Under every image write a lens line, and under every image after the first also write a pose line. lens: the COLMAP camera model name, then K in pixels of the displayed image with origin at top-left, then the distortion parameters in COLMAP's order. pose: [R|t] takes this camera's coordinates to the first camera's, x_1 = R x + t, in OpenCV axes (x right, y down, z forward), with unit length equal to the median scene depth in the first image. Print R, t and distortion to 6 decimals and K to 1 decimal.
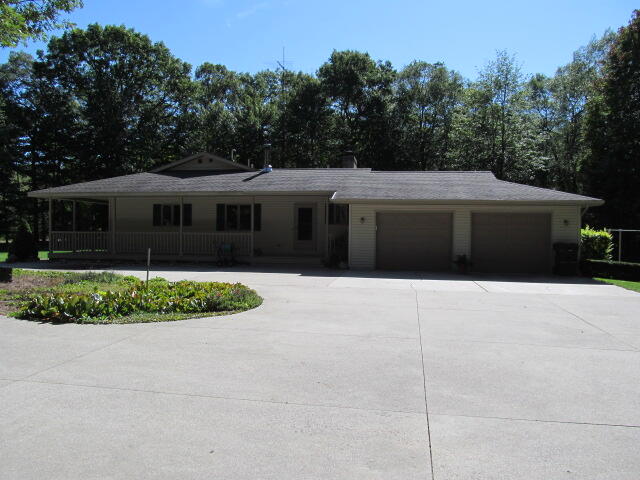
lens RADIAL K [[538.0, 0, 353.0], [0, 538.0, 240.4], [0, 0, 1]] dist [-0.137065, 0.171645]
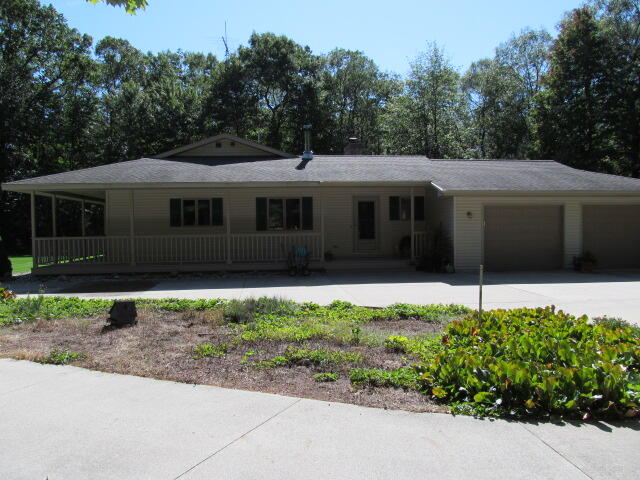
lens RADIAL K [[538.0, 0, 353.0], [0, 538.0, 240.4], [0, 0, 1]] dist [-0.137065, 0.171645]
pose [[0.968734, -0.028341, 0.246479, -0.293087], [0.025424, 0.999564, 0.015011, -0.011648], [-0.246797, -0.008275, 0.969032, 0.169877]]
